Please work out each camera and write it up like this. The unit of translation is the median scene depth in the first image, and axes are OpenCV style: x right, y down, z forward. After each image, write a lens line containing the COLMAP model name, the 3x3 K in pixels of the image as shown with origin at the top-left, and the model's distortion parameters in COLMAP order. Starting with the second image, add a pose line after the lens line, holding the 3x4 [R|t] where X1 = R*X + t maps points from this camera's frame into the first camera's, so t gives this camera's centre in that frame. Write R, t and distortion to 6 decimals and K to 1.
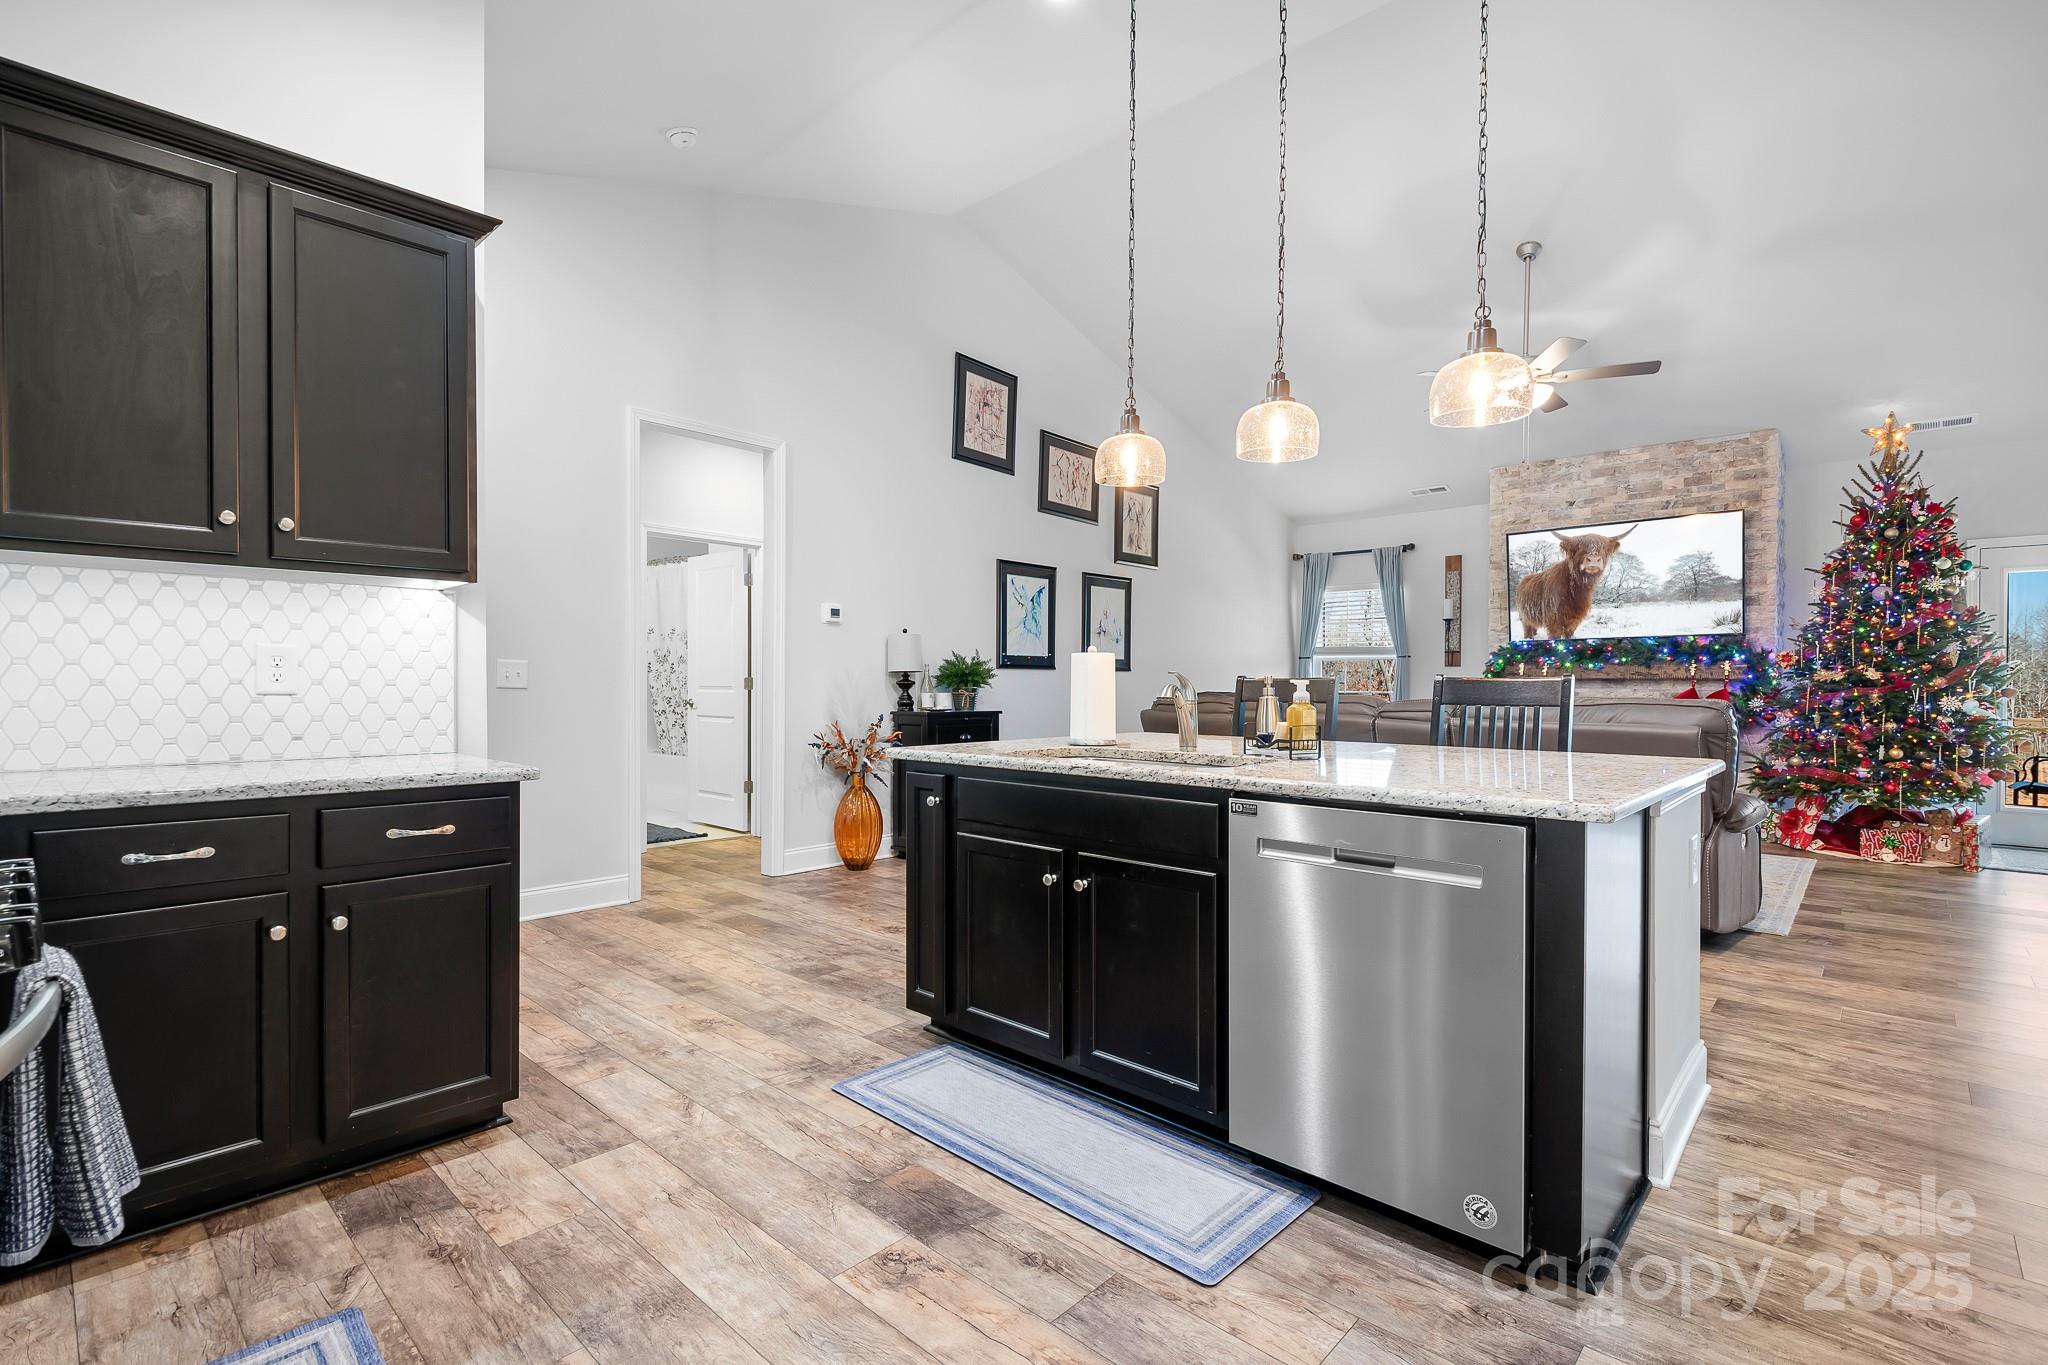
lens RADIAL K [[951.4, 0, 1014.0], [0, 951.4, 694.1], [0, 0, 1]] dist [0.004453, -0.003224]
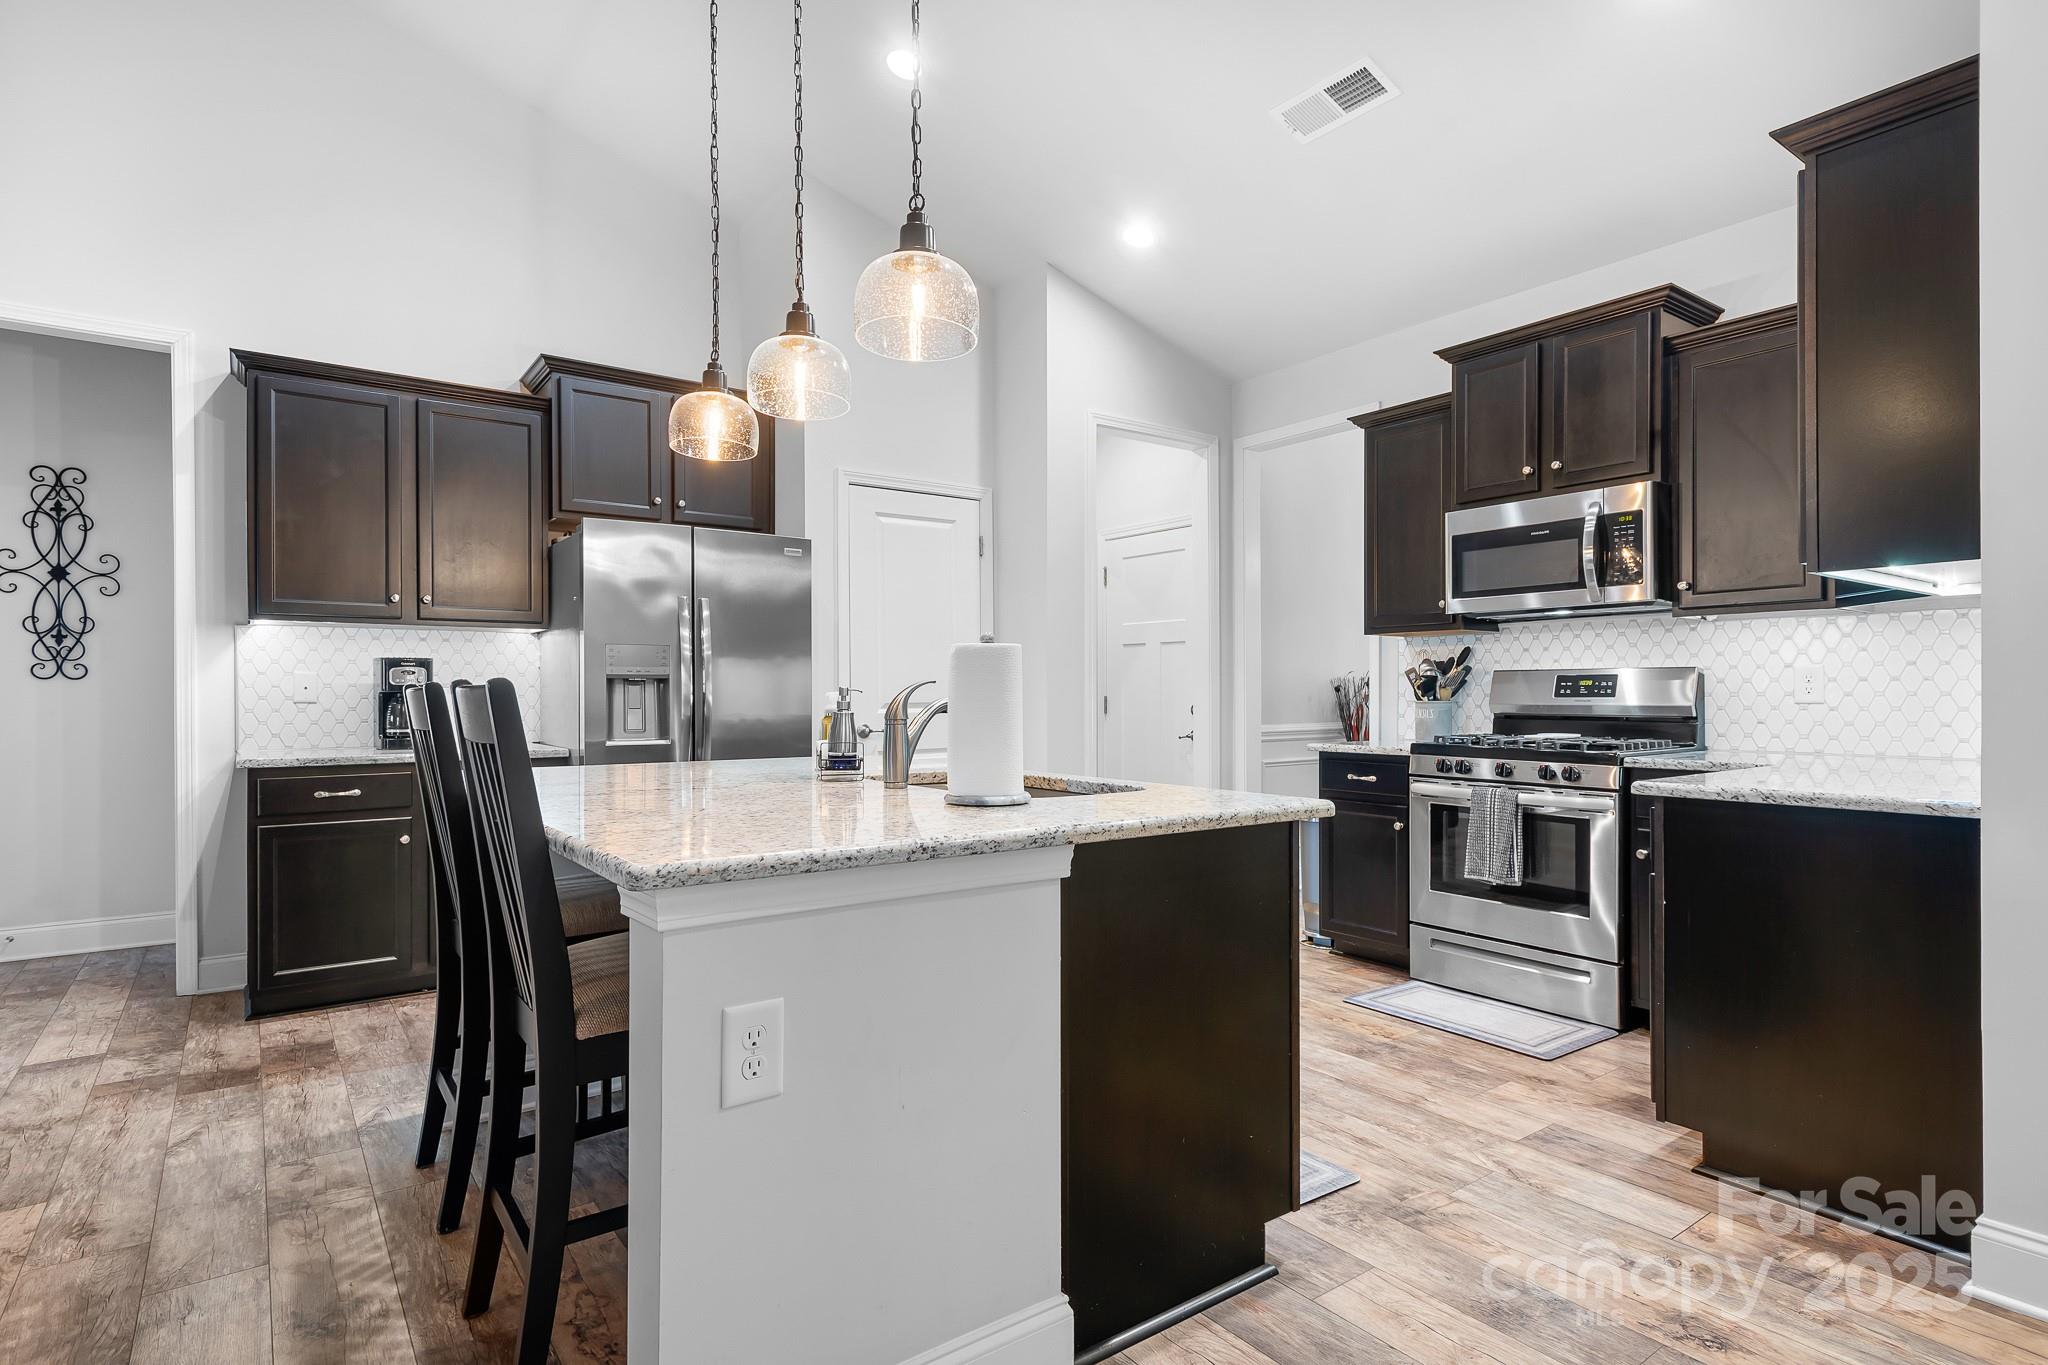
lens RADIAL K [[1047.0, 0, 1020.0], [0, 1047.0, 694.0], [0, 0, 1]] dist [0.020665, -0.005395]
pose [[-0.984440, -0.000218, 0.175718, -0.023188], [0.001964, 0.999923, 0.012240, -0.009544], [-0.175708, 0.012395, -0.984364, 0.751210]]
